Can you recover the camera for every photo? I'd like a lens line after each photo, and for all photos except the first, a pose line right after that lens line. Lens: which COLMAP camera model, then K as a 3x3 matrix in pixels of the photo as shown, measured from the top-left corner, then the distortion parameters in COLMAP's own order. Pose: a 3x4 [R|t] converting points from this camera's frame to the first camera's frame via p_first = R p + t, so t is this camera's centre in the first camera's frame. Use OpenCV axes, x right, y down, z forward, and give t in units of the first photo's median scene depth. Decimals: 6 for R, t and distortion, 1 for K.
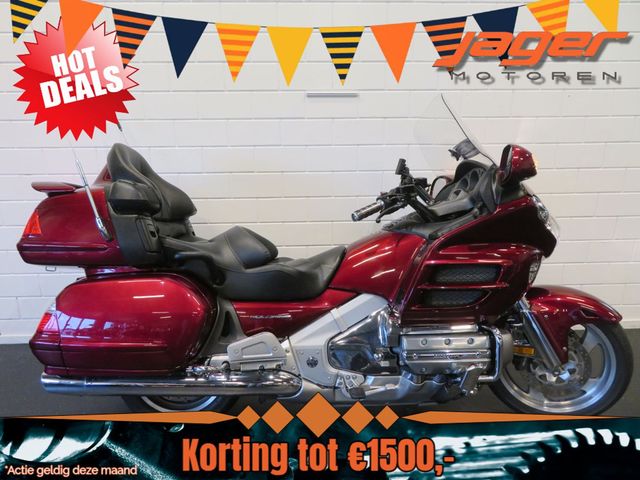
lens RADIAL K [[456.9, 0, 320.0], [0, 456.9, 240.0], [0, 0, 1]] dist [-0.007846, 0.003133]
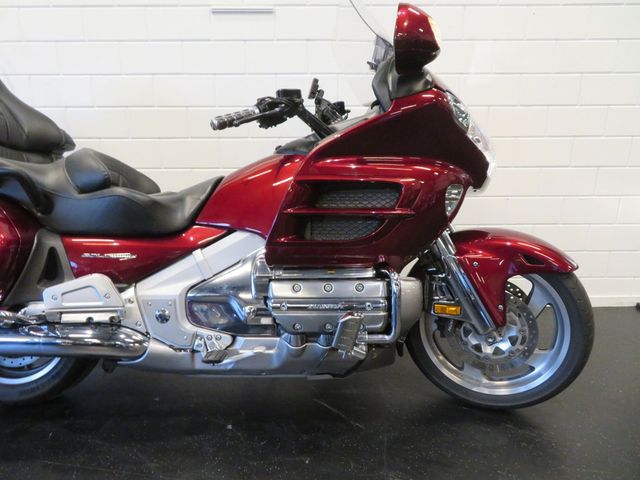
lens RADIAL K [[456.9, 0, 320.0], [0, 456.9, 240.0], [0, 0, 1]] dist [-0.007846, 0.003133]
pose [[0.999223, 0.012477, -0.037390, 0.271496], [-0.012861, 0.999867, -0.010044, 0.141474], [0.037260, 0.010517, 0.999250, 0.237979]]
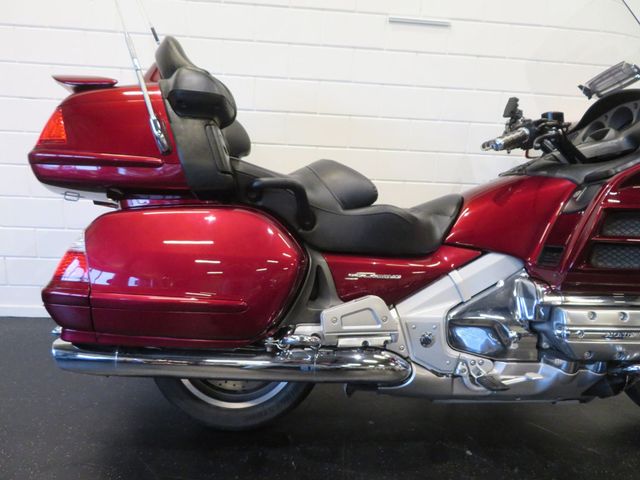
lens RADIAL K [[456.9, 0, 320.0], [0, 456.9, 240.0], [0, 0, 1]] dist [-0.007846, 0.003133]
pose [[0.997875, 0.044546, 0.047551, -0.230212], [-0.043793, 0.998900, -0.016764, 0.123781], [-0.048245, 0.014646, 0.998728, 0.264299]]
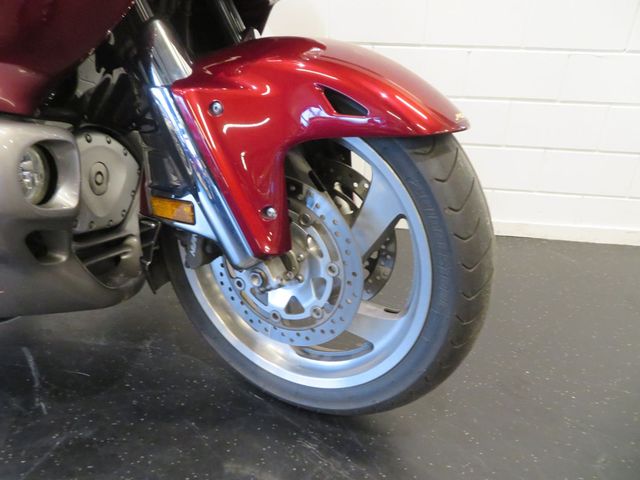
lens RADIAL K [[456.9, 0, 320.0], [0, 456.9, 240.0], [0, 0, 1]] dist [-0.007846, 0.003133]
pose [[0.984405, 0.104452, -0.141550, 0.632581], [-0.079636, 0.982072, 0.170860, 0.202854], [0.156859, -0.156923, 0.975075, 0.692251]]
